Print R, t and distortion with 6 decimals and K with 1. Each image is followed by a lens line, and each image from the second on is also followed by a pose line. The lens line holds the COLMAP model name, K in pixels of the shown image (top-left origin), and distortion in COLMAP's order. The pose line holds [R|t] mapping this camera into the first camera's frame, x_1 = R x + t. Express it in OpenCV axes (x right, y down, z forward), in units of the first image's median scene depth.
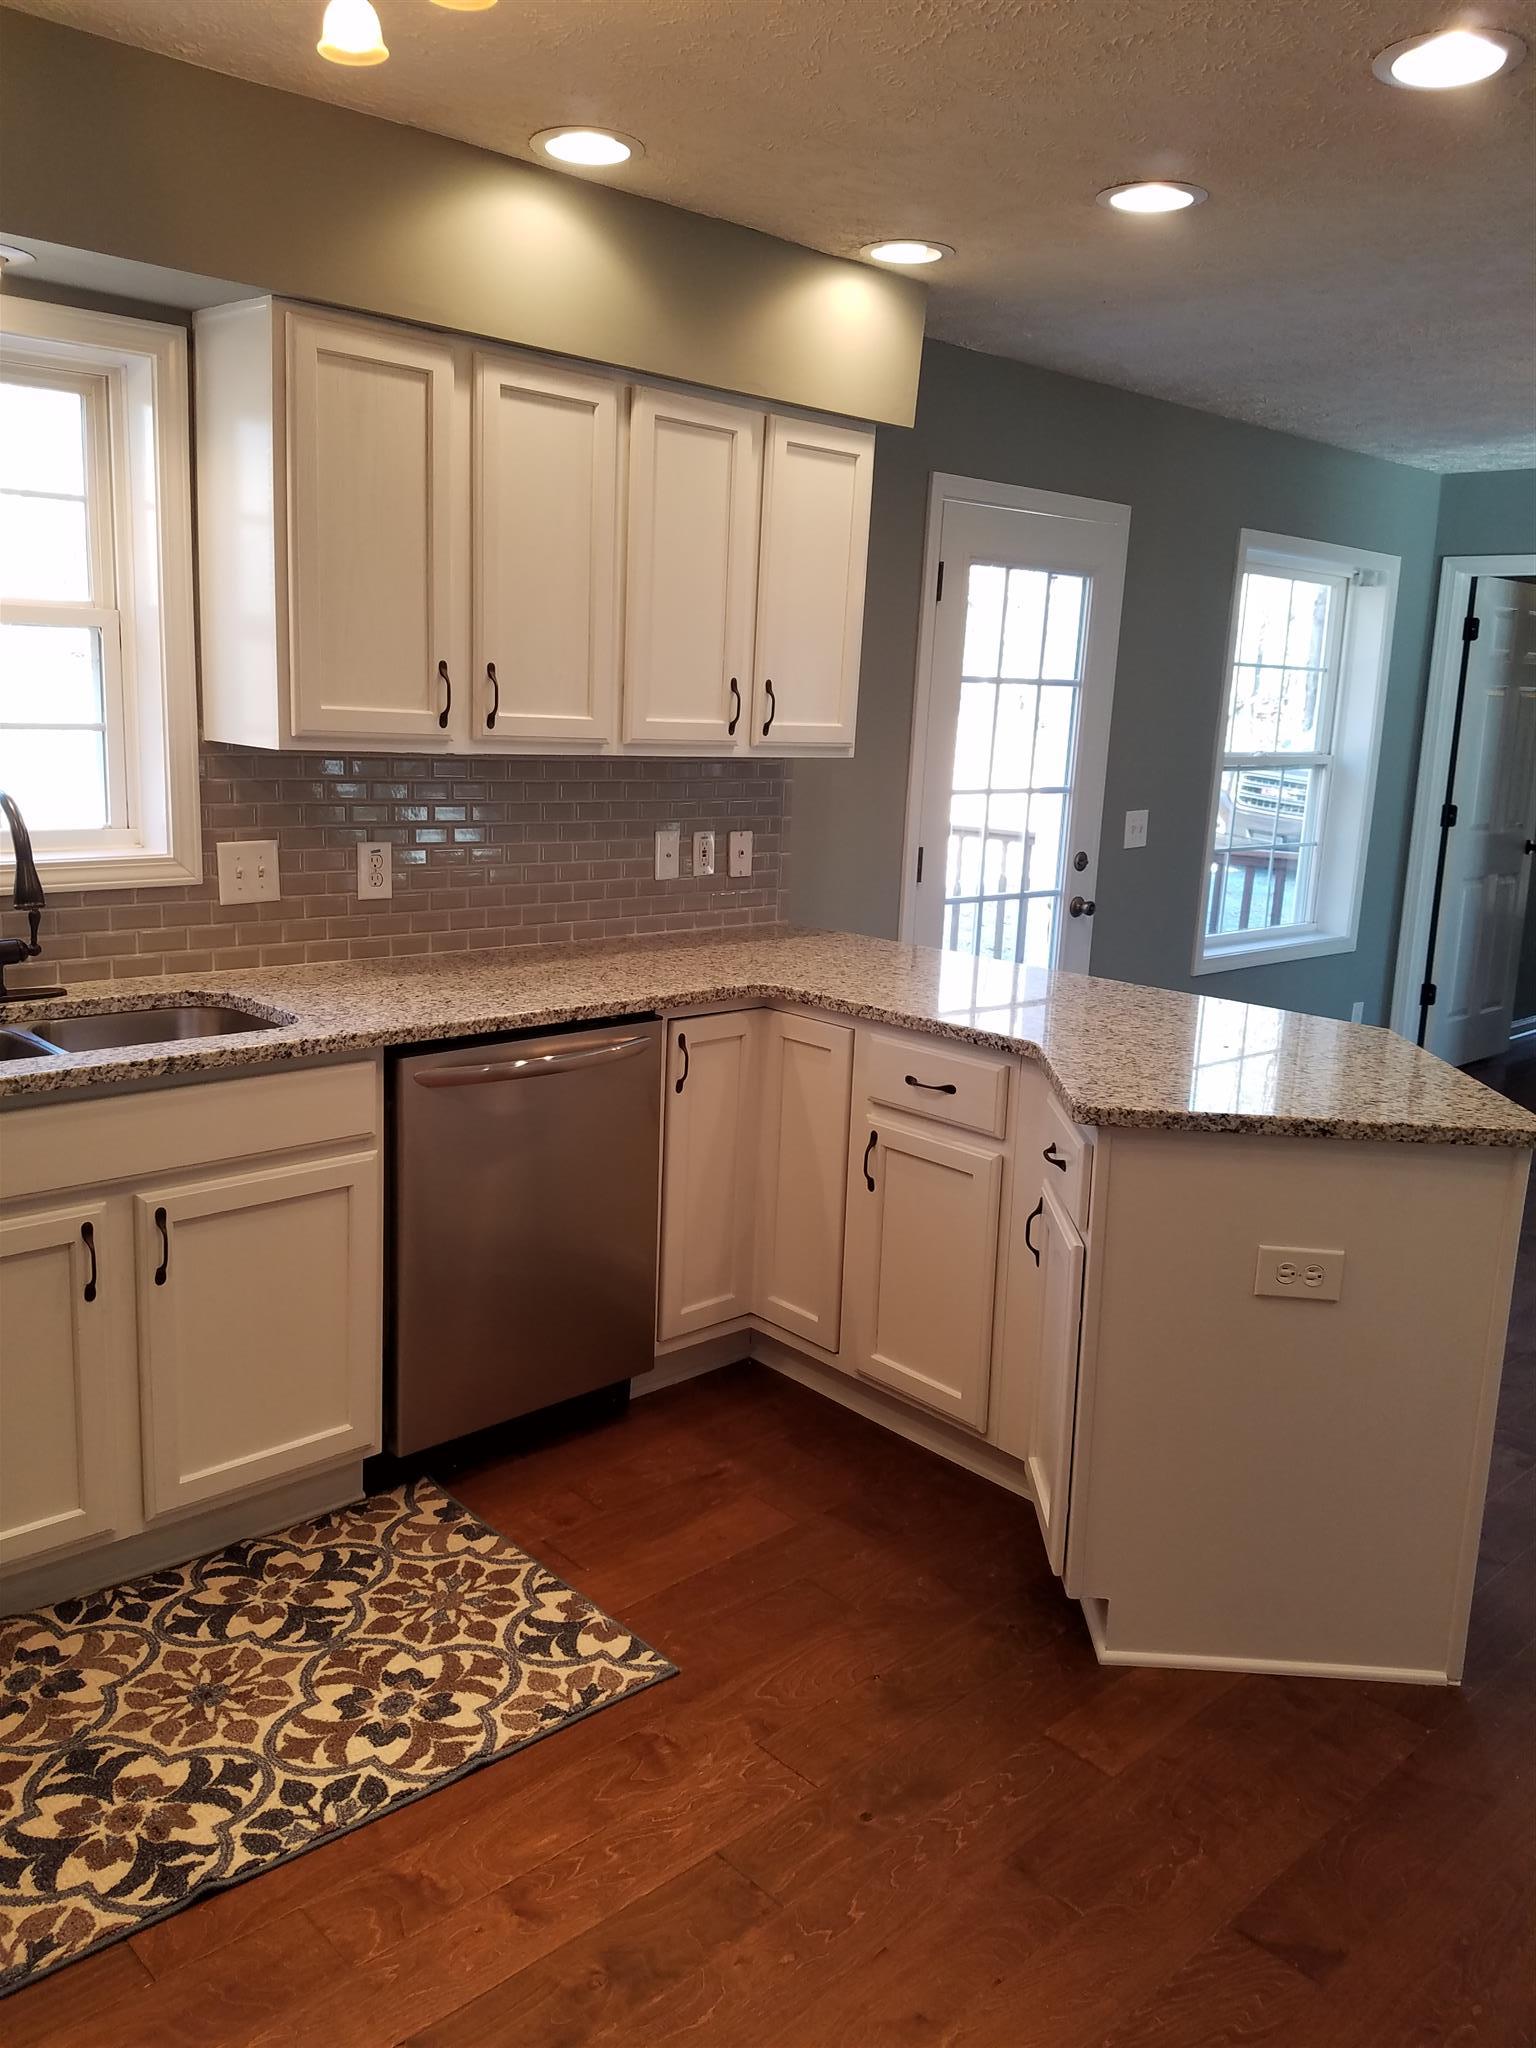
lens RADIAL K [[1571.7, 0, 717.7], [0, 1571.7, 1006.3], [0, 0, 1]] dist [0.177106, -0.272897]
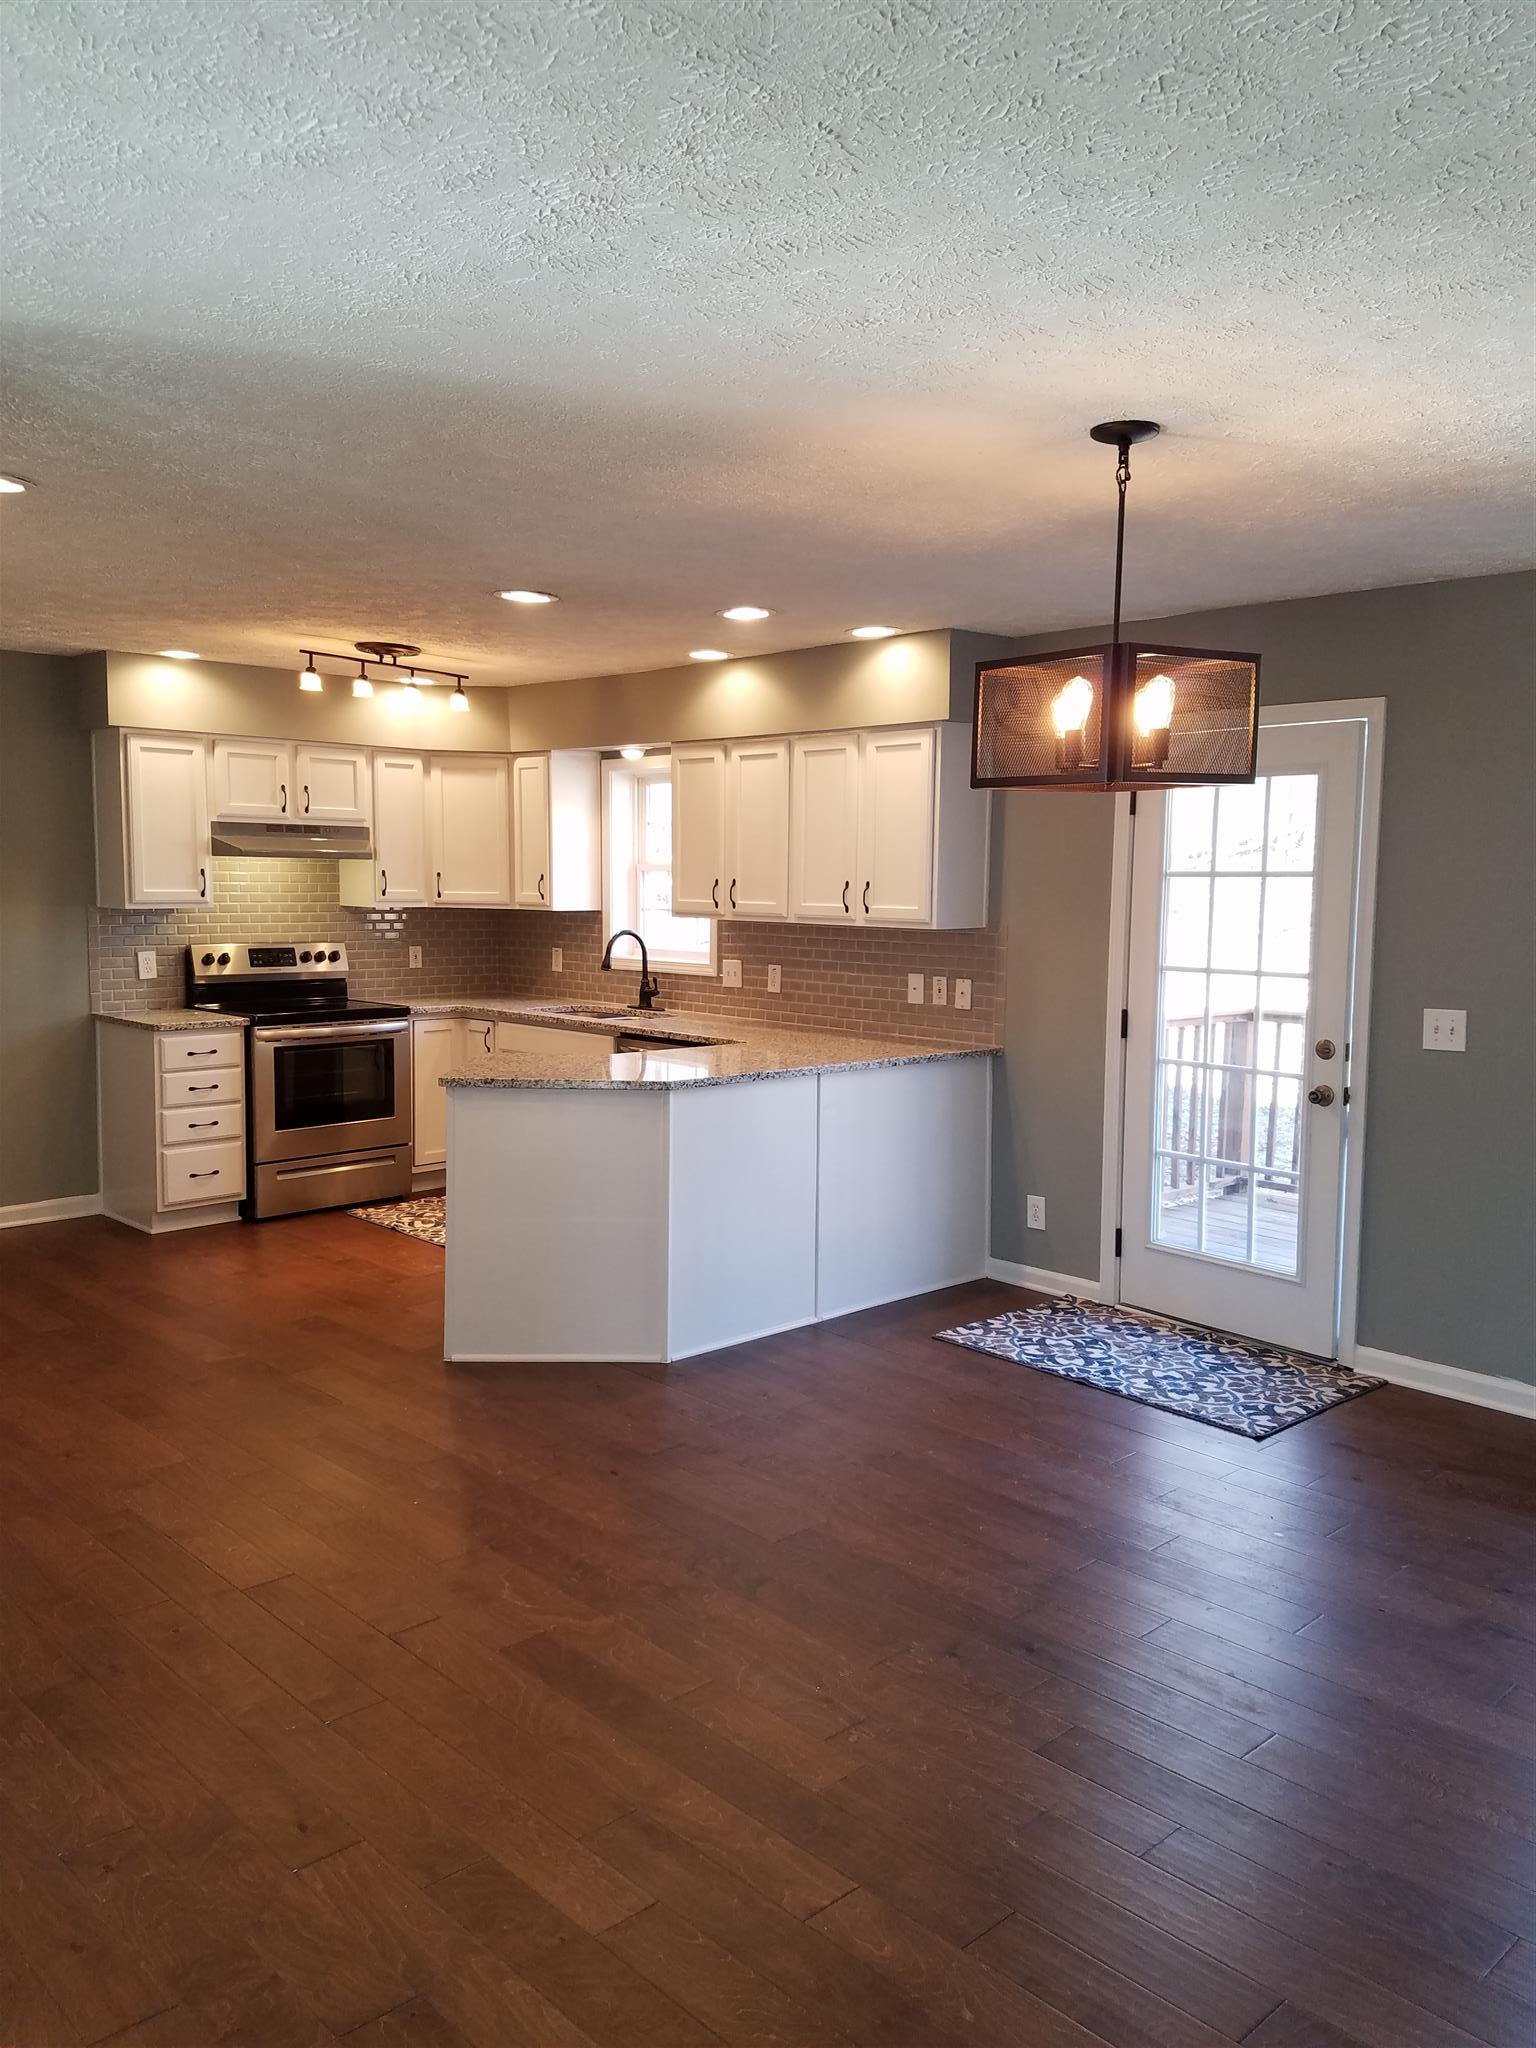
lens RADIAL K [[1549.0, 0, 745.6], [0, 1549.0, 1015.7], [0, 0, 1]] dist [0.280343, -0.493660]
pose [[0.025528, 0.058574, -0.997957, 2.218221], [-0.198965, 0.978607, 0.052349, -0.167638], [0.979674, 0.197222, 0.036636, 1.102593]]
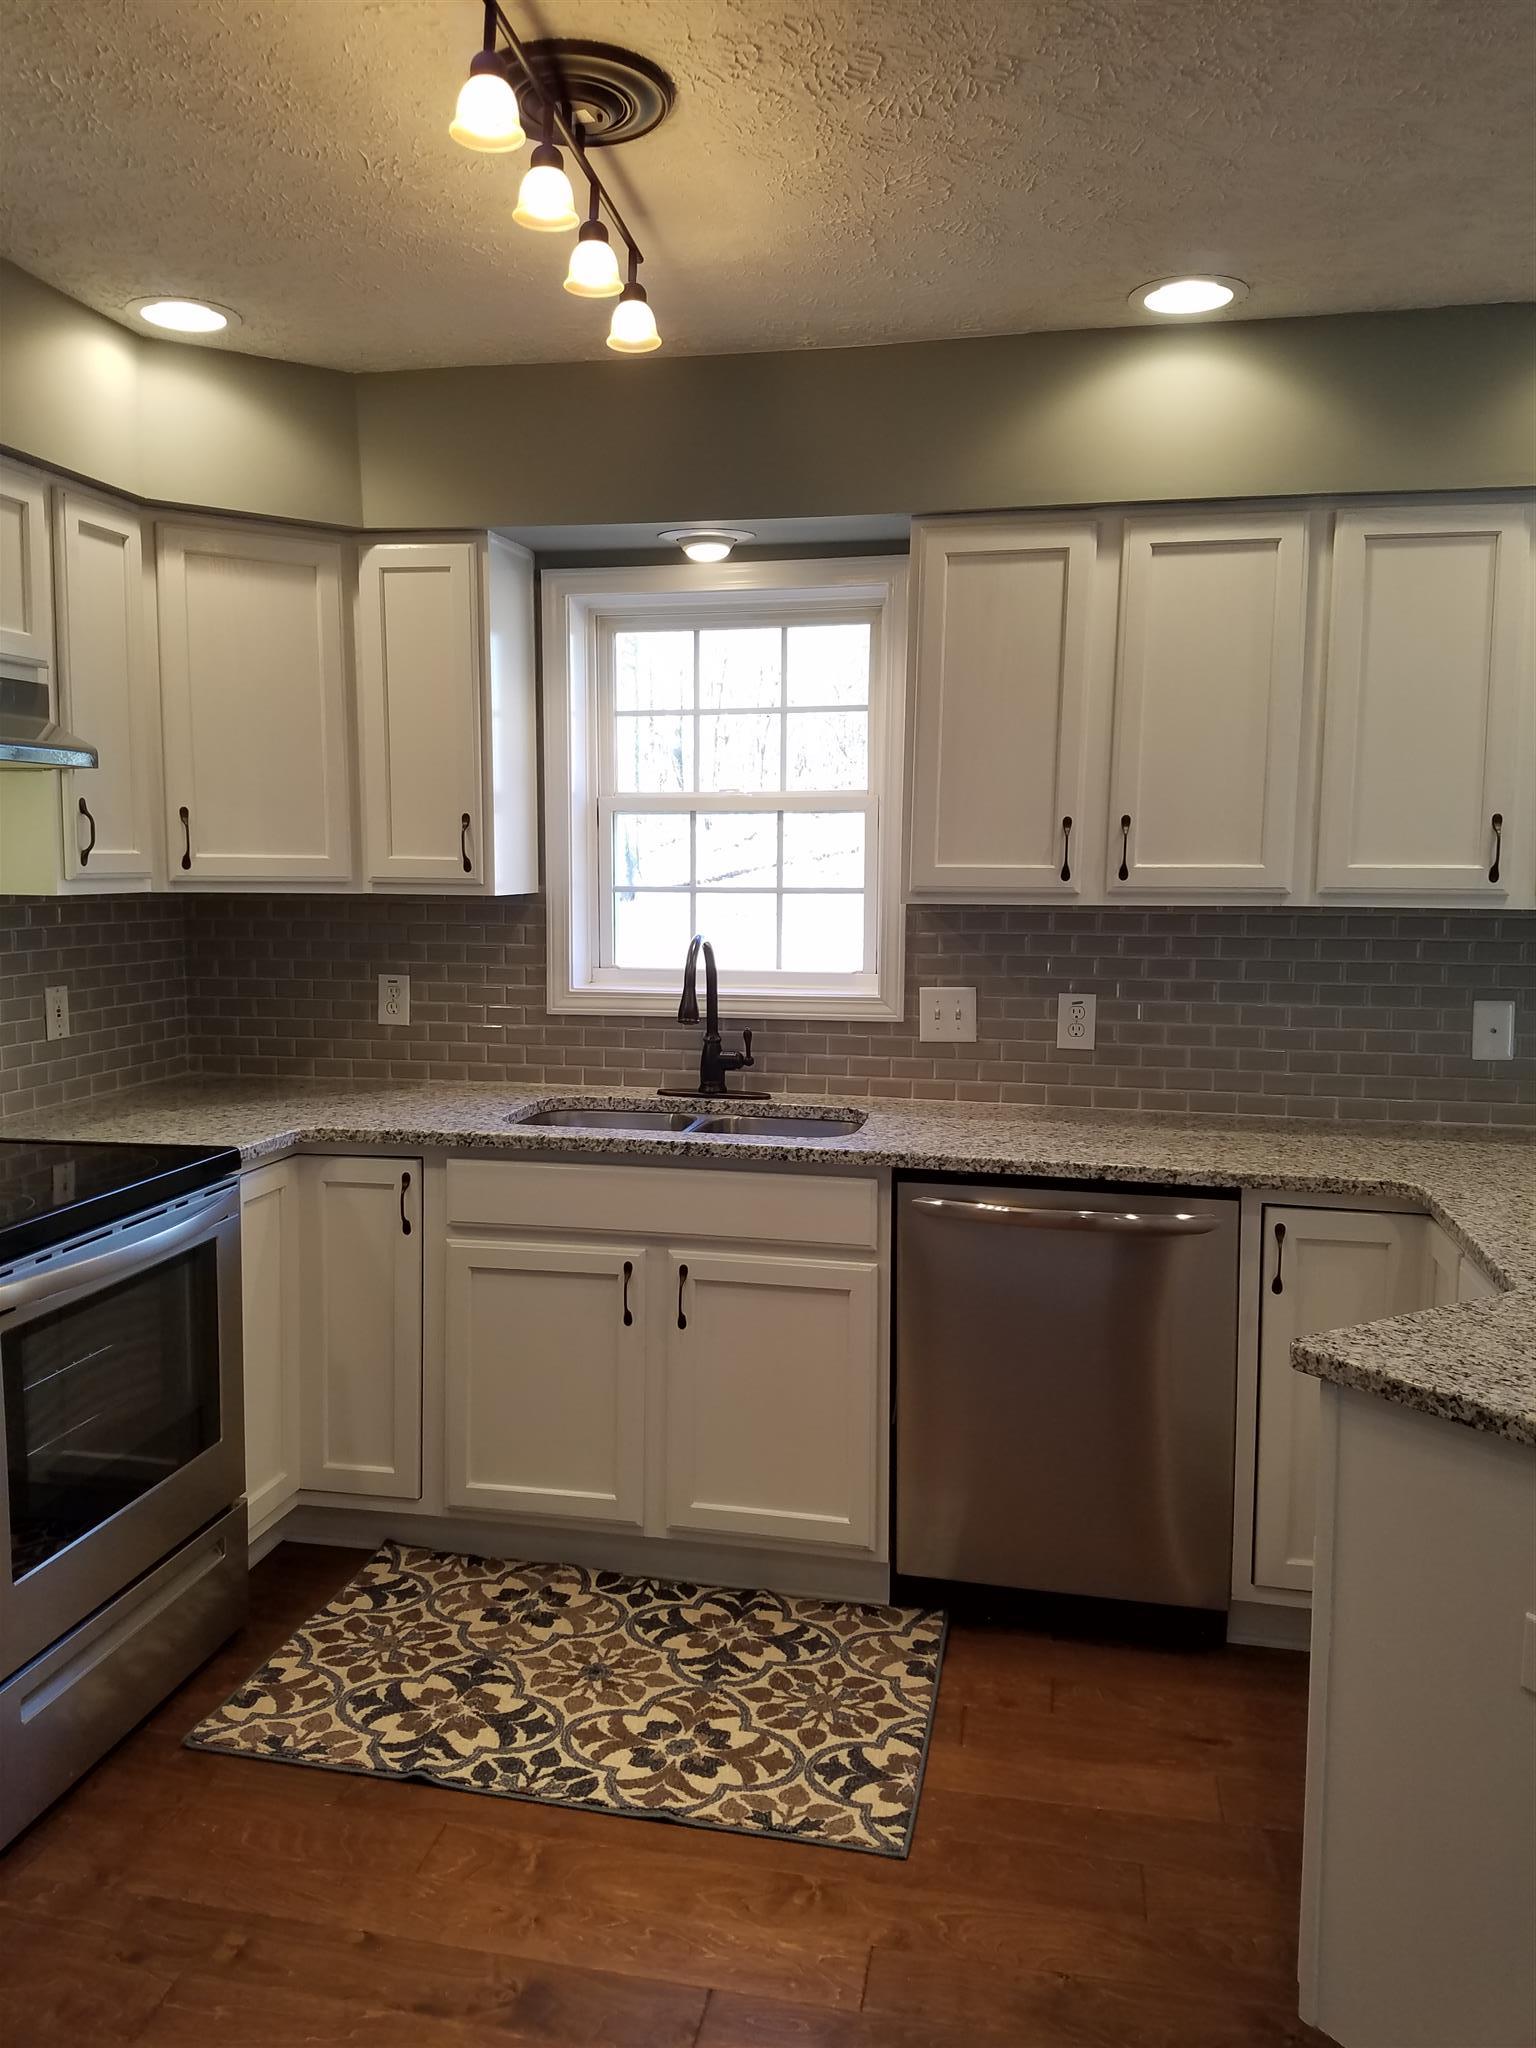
lens RADIAL K [[1565.6, 0, 721.1], [0, 1565.6, 1012.7], [0, 0, 1]] dist [0.266765, -0.521899]
pose [[0.586628, 0.049463, -0.808345, 0.589044], [-0.140893, 0.989145, -0.041722, -0.019181], [0.797507, 0.138366, 0.587229, 0.258433]]
